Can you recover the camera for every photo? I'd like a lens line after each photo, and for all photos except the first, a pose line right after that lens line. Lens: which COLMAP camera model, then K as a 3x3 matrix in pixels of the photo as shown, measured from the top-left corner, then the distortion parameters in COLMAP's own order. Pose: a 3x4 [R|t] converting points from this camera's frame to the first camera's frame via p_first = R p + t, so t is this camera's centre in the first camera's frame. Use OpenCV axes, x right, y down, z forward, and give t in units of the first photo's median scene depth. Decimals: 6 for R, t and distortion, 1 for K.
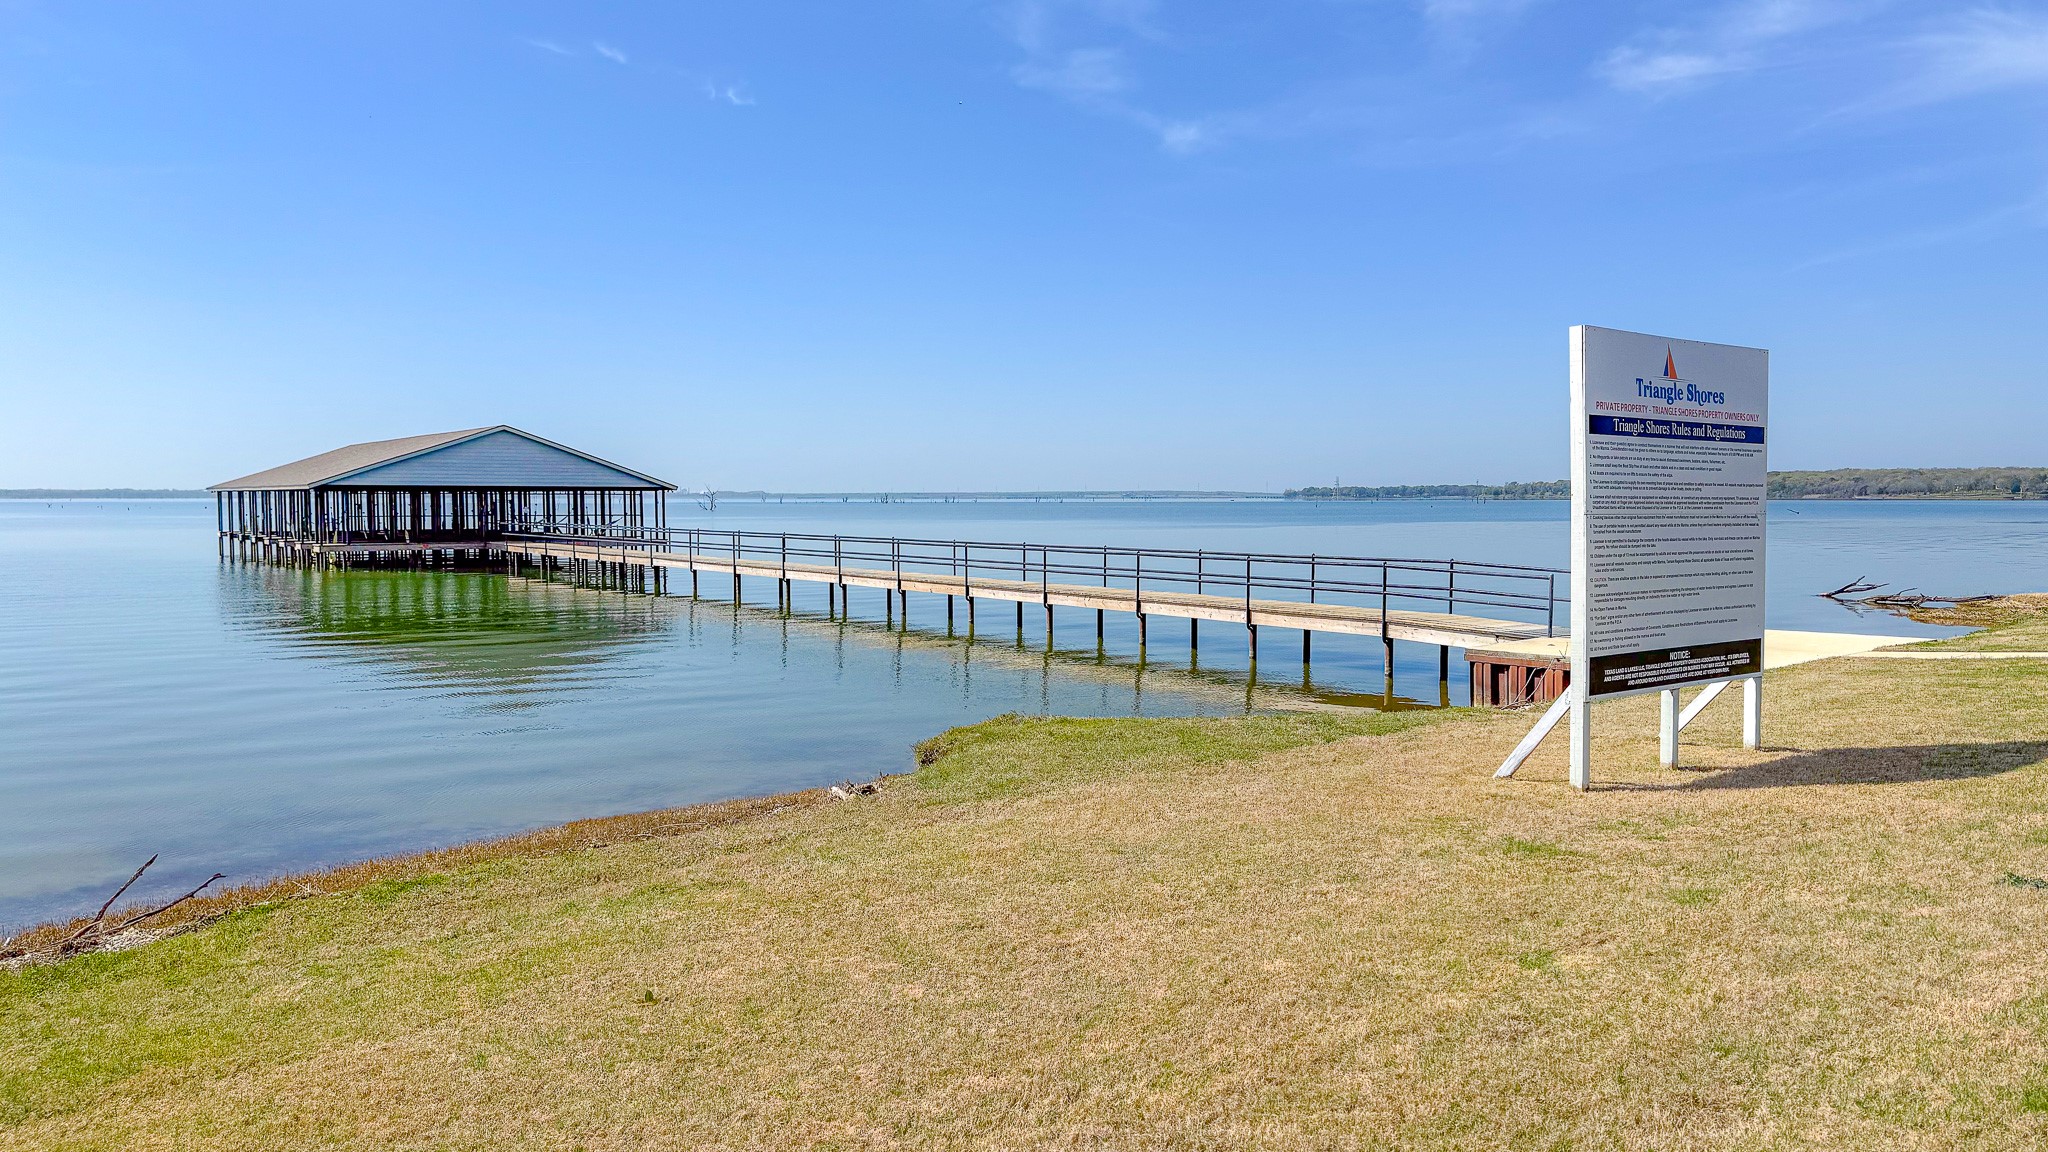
lens RADIAL K [[1564.9, 0, 1024.0], [0, 1564.9, 576.0], [0, 0, 1]] dist [-0.000353, 0.050893]
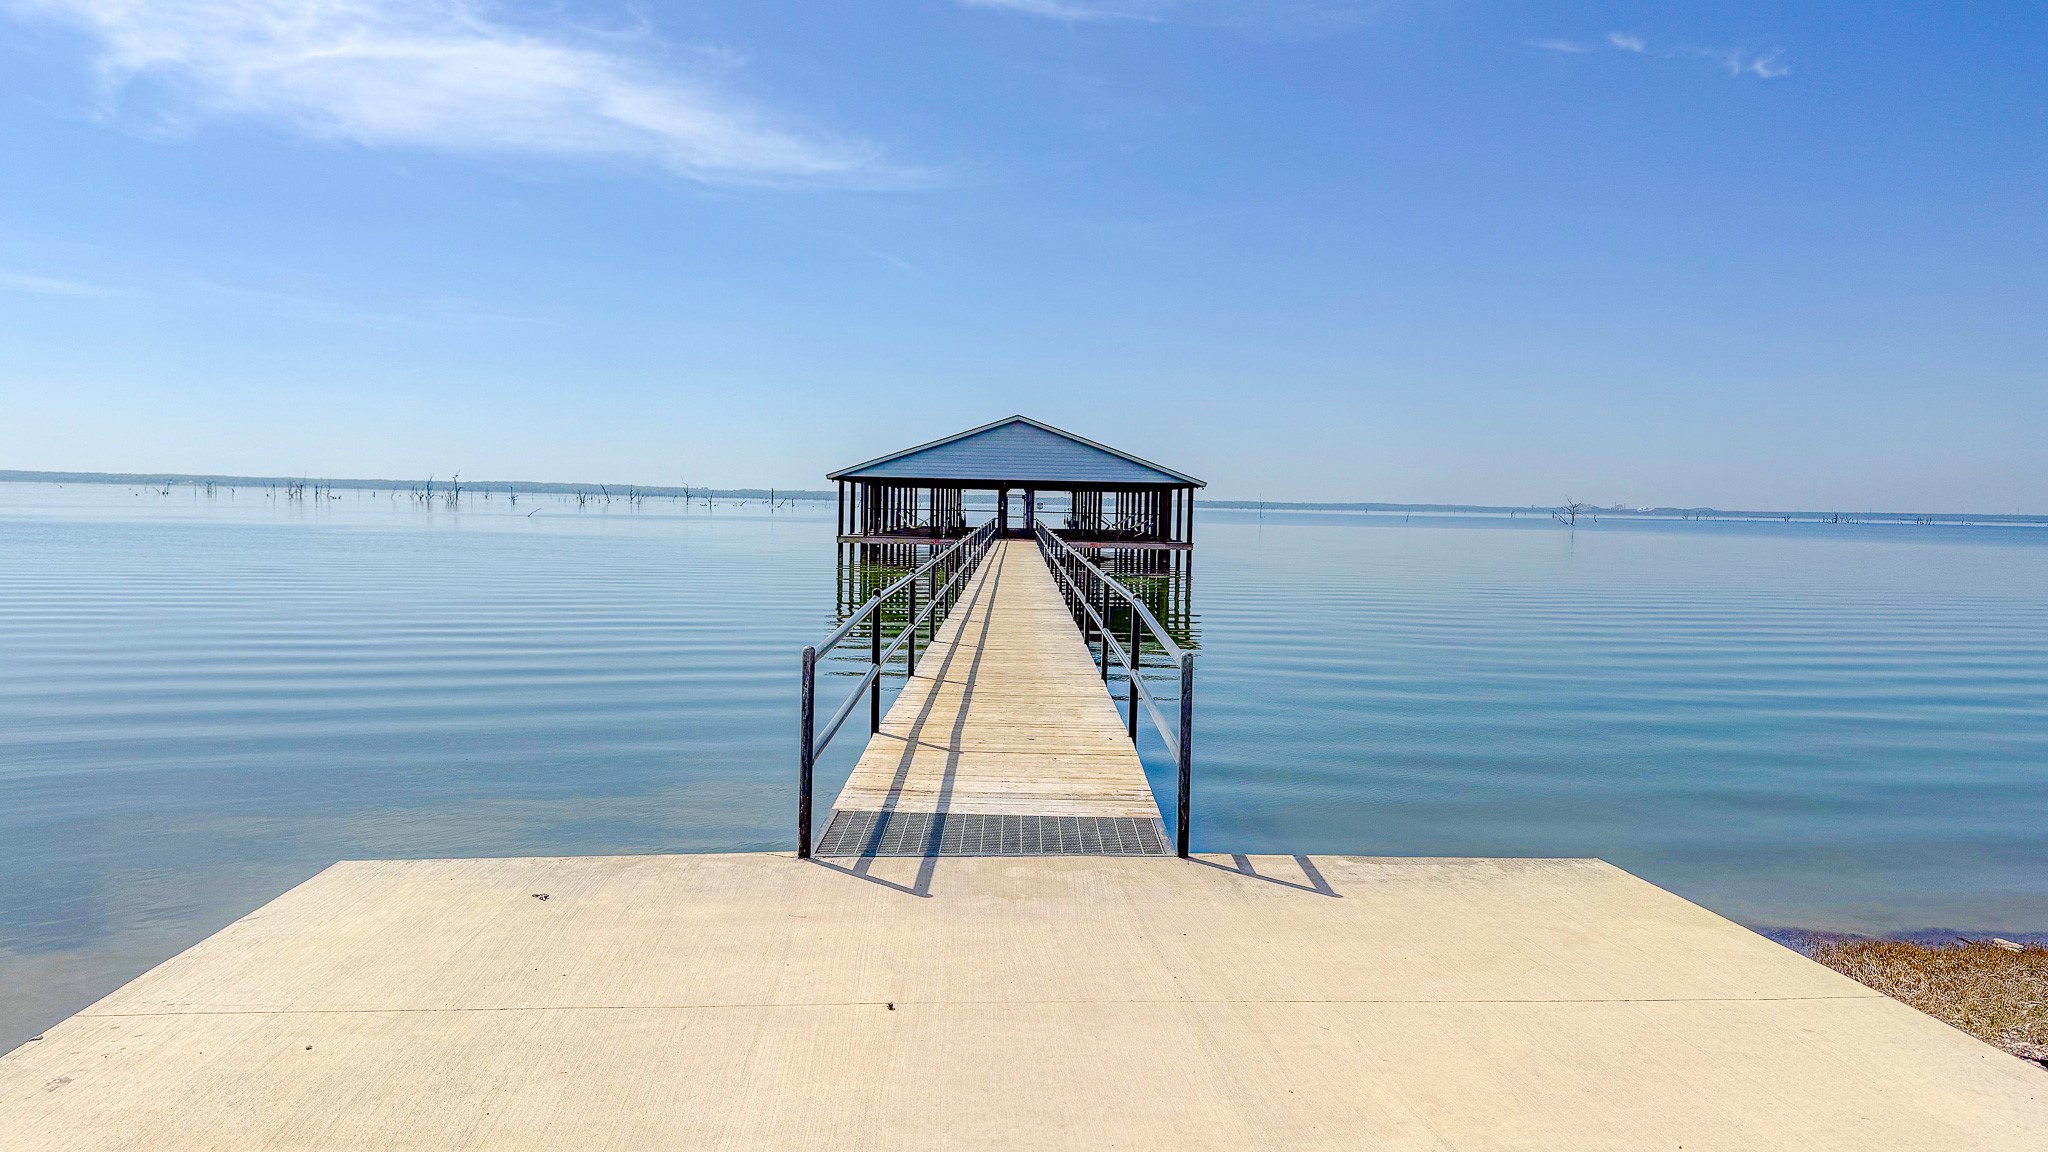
lens RADIAL K [[1564.9, 0, 1024.0], [0, 1564.9, 576.0], [0, 0, 1]] dist [-0.000353, 0.050893]
pose [[0.795937, 0.048233, -0.603455, 0.072249], [-0.054489, 0.998483, 0.007938, -0.002437], [0.602922, 0.026563, 0.797357, 0.078490]]
